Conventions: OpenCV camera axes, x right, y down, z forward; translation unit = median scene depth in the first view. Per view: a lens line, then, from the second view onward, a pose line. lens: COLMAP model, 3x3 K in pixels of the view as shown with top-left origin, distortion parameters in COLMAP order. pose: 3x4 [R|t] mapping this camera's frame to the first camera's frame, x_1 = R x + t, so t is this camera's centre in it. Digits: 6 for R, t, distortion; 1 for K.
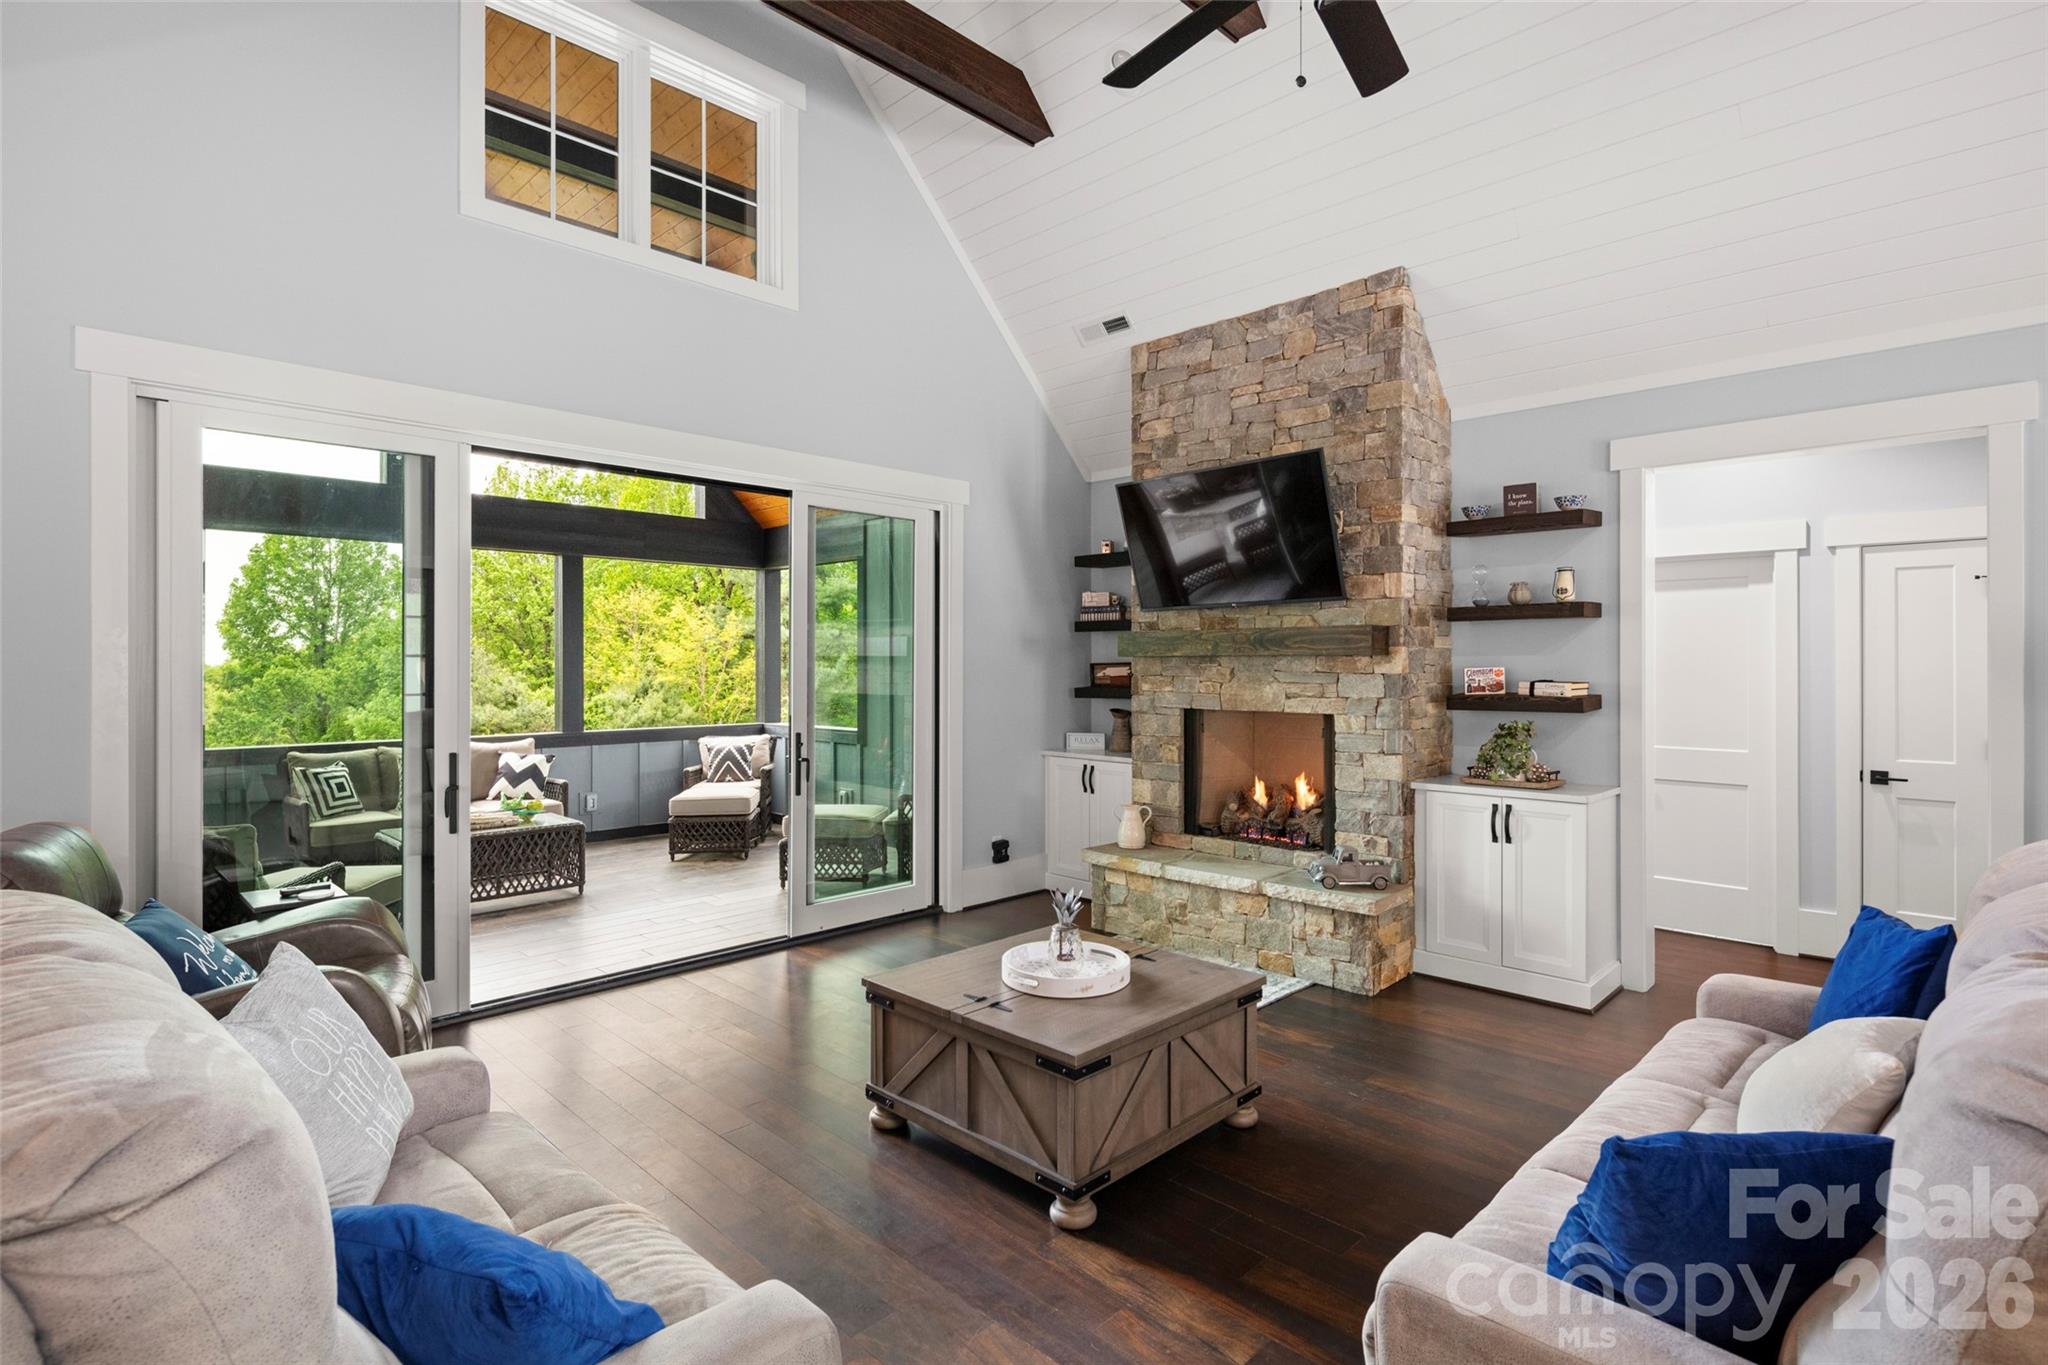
lens RADIAL K [[995.8, 0, 1035.0], [0, 995.8, 658.0], [0, 0, 1]] dist [0.003476, -0.004298]
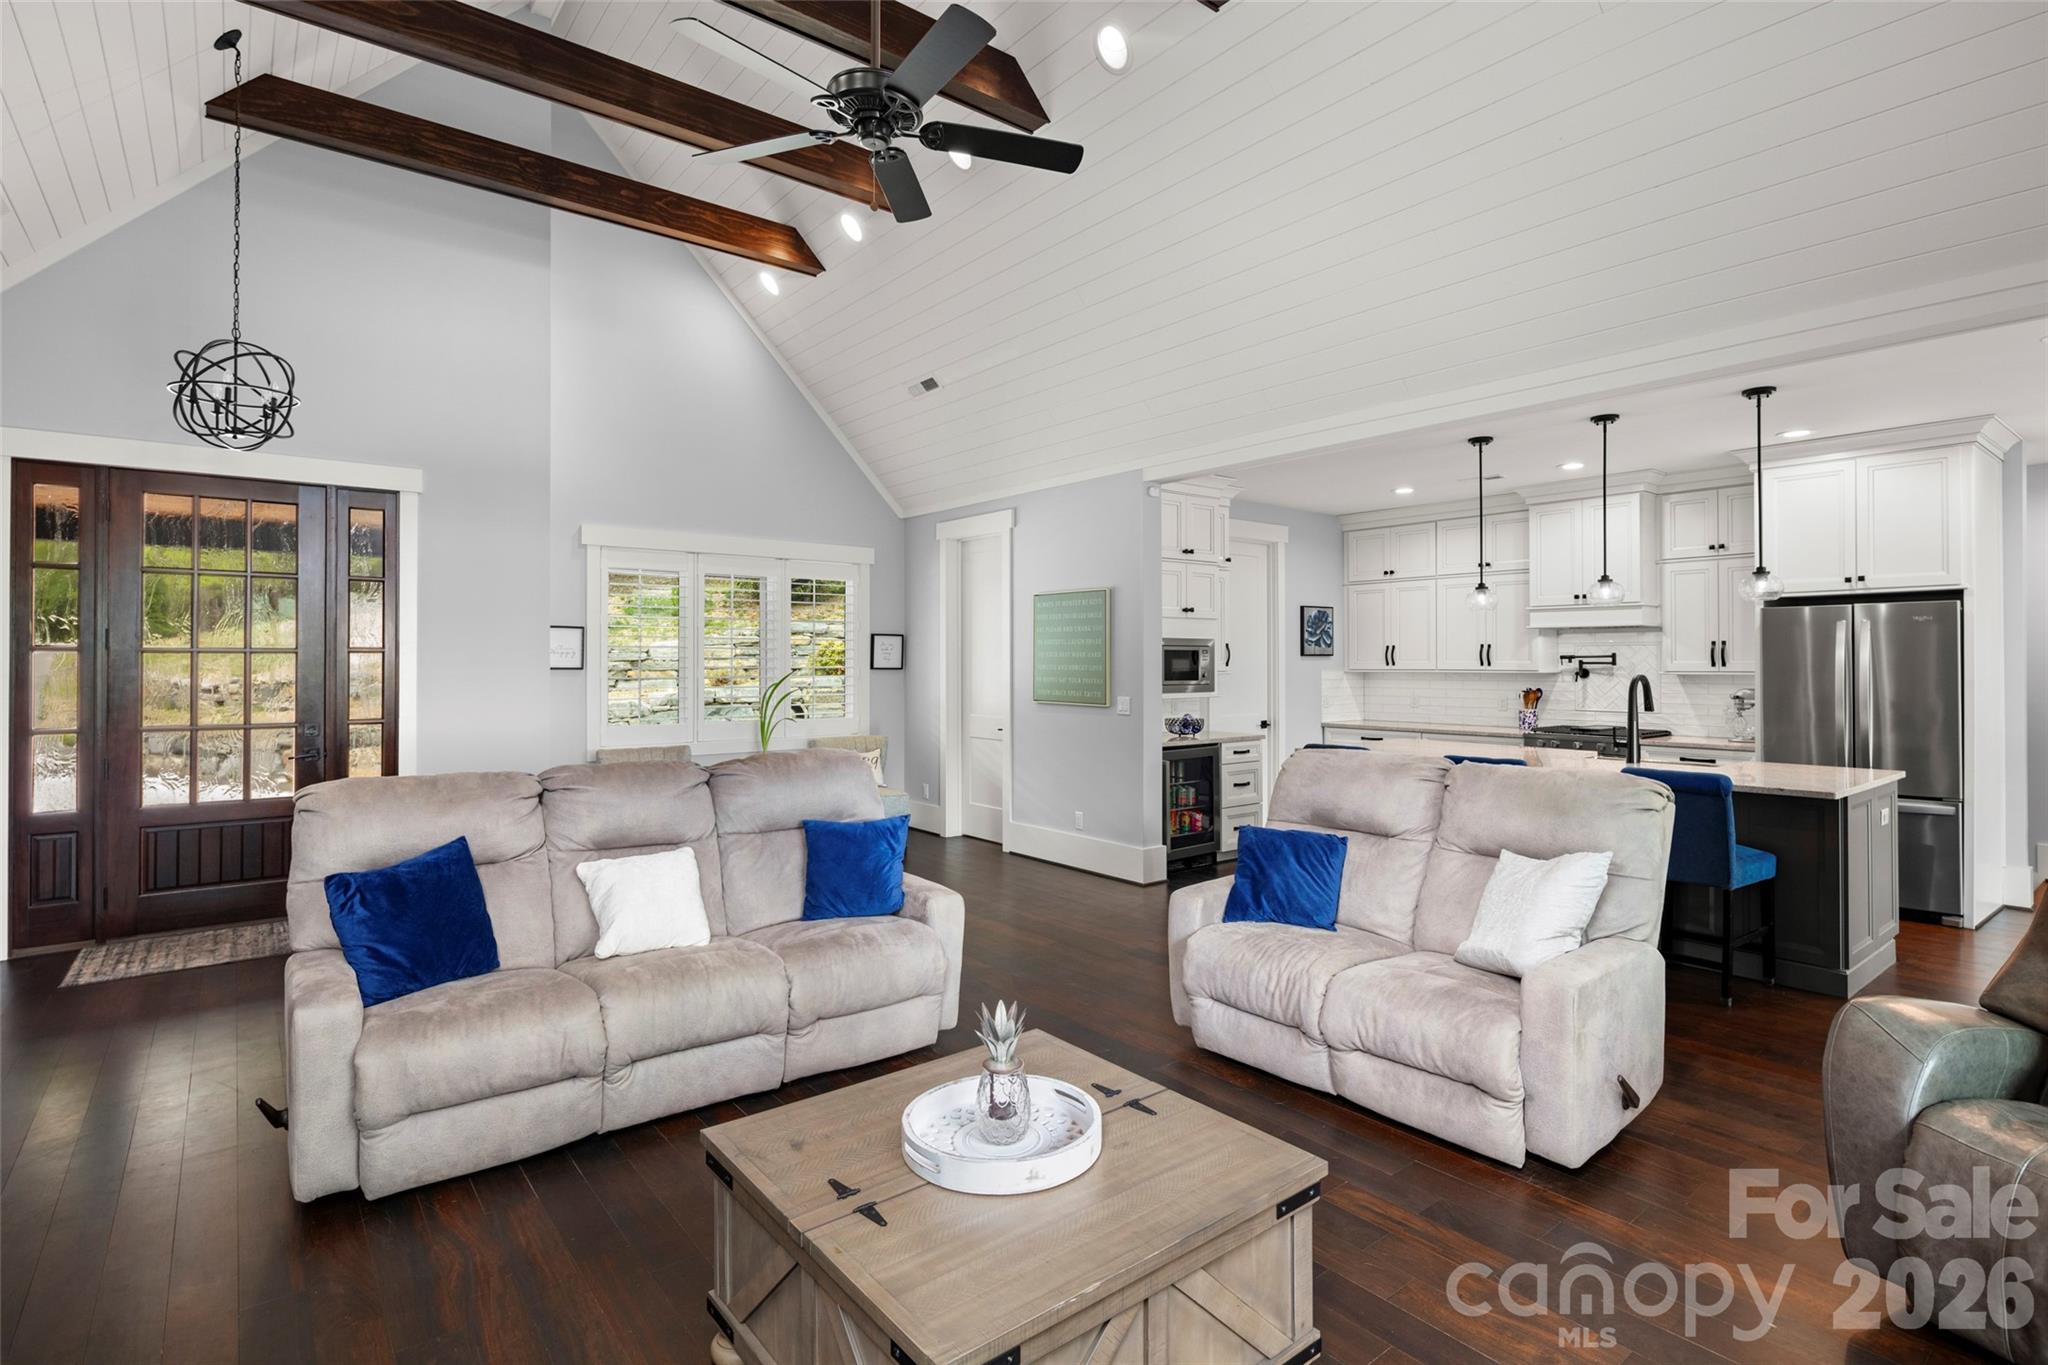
lens RADIAL K [[995.8, 0, 1034.3], [0, 995.8, 657.6], [0, 0, 1]] dist [0.003476, -0.004298]
pose [[-0.993483, 0.000706, 0.113981, -0.035889], [-0.000394, 0.999953, -0.009636, 0.006393], [-0.113983, -0.009618, -0.993436, 0.935215]]
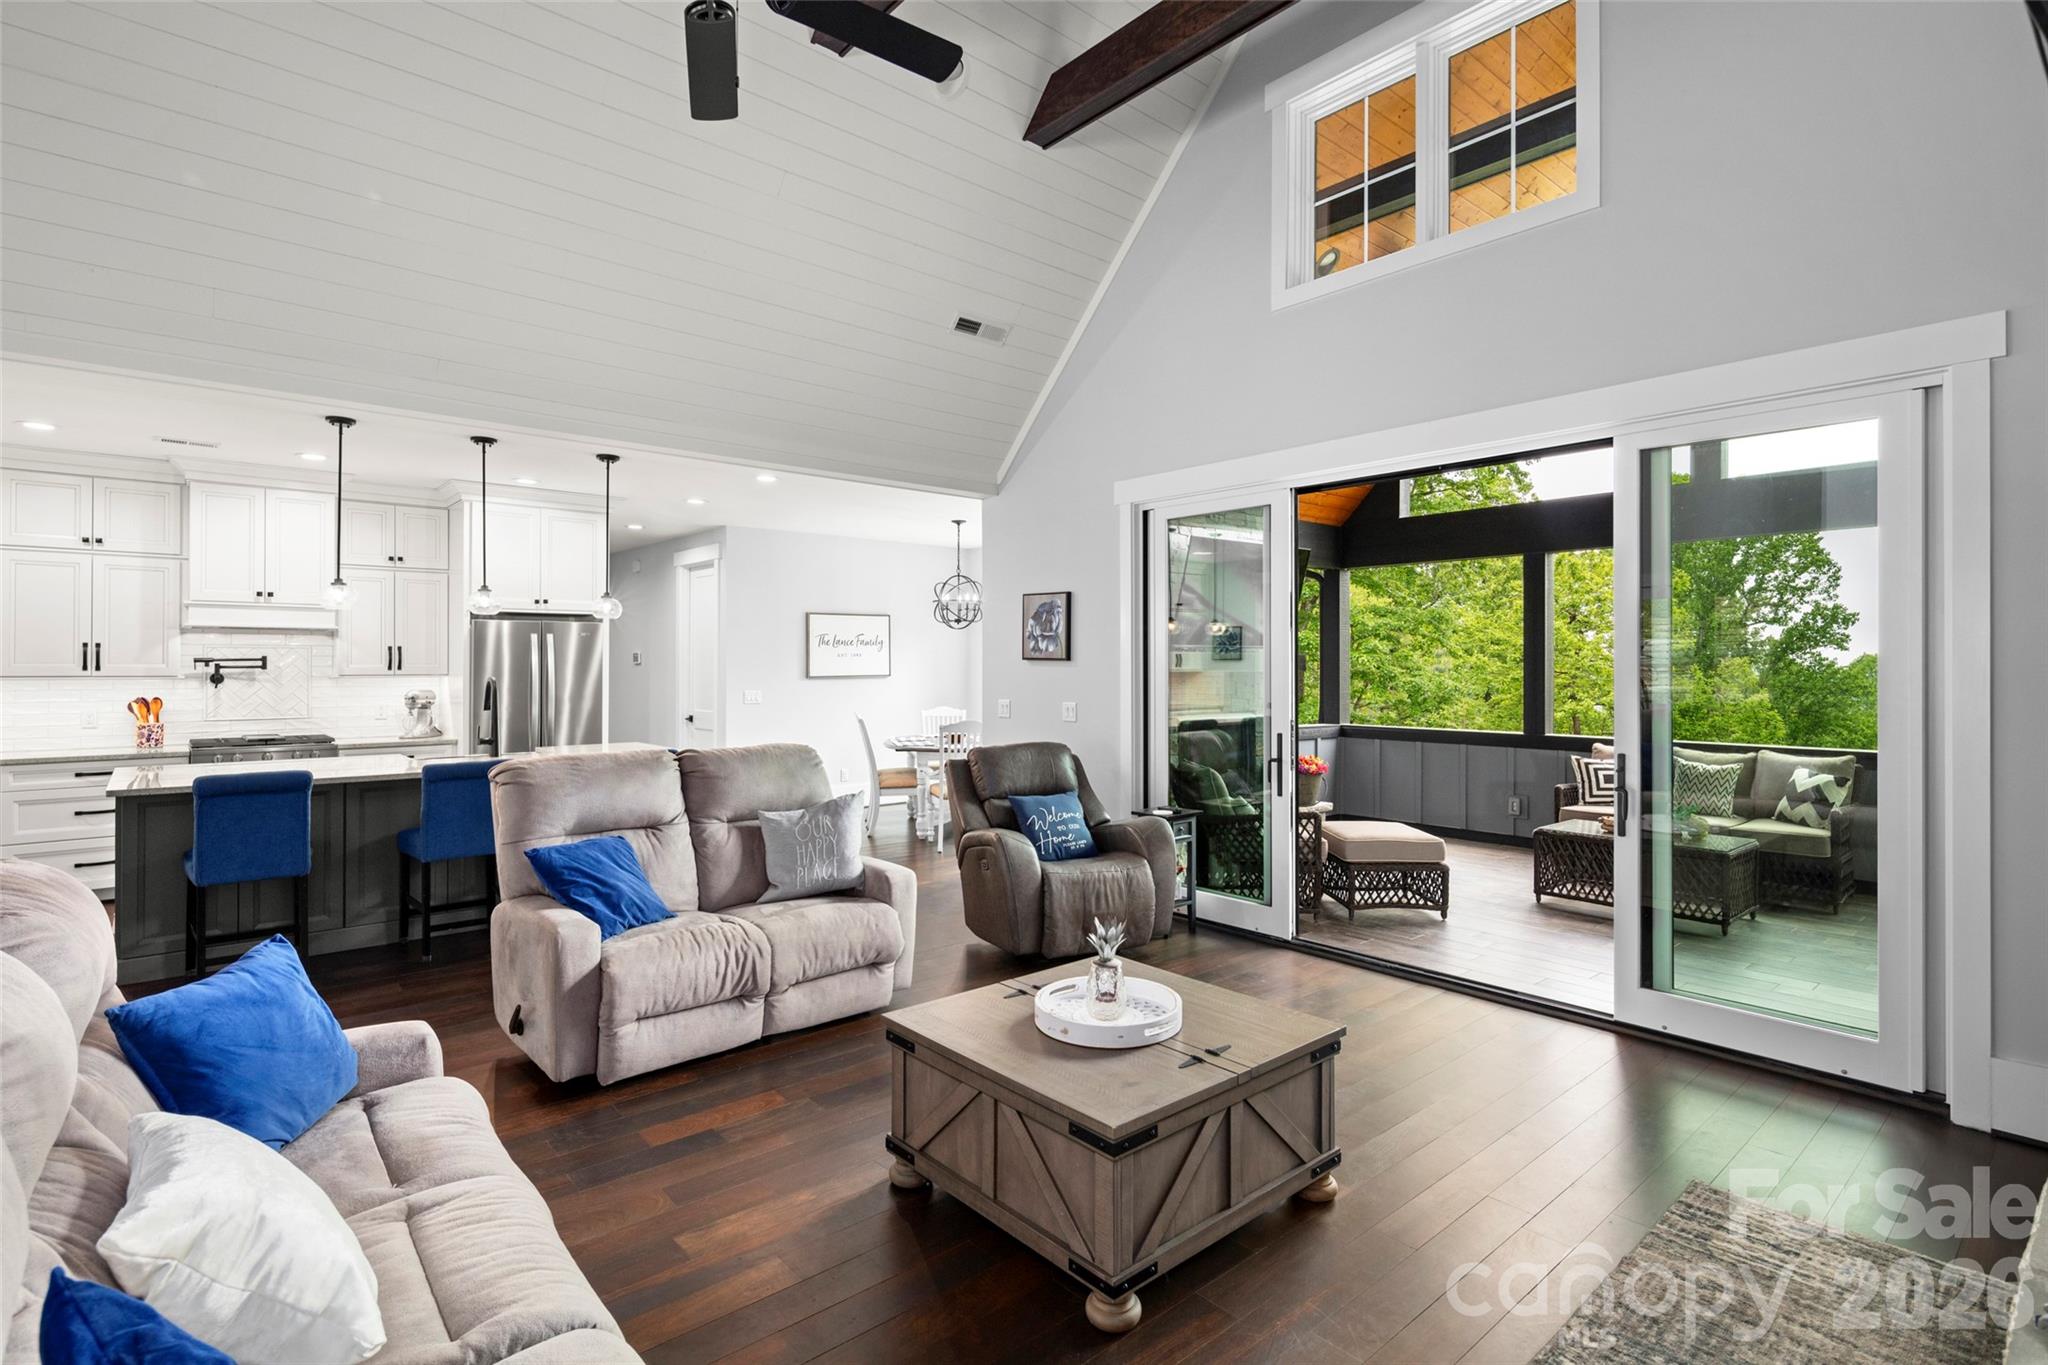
lens RADIAL K [[995.8, 0, 1044.3], [0, 995.8, 654.9], [0, 0, 1]] dist [0.003476, -0.004298]
pose [[-0.066427, -0.010649, -0.997734, 0.518990], [0.005660, 0.999923, -0.011049, 0.004737], [0.997775, -0.006382, -0.066361, 0.571816]]
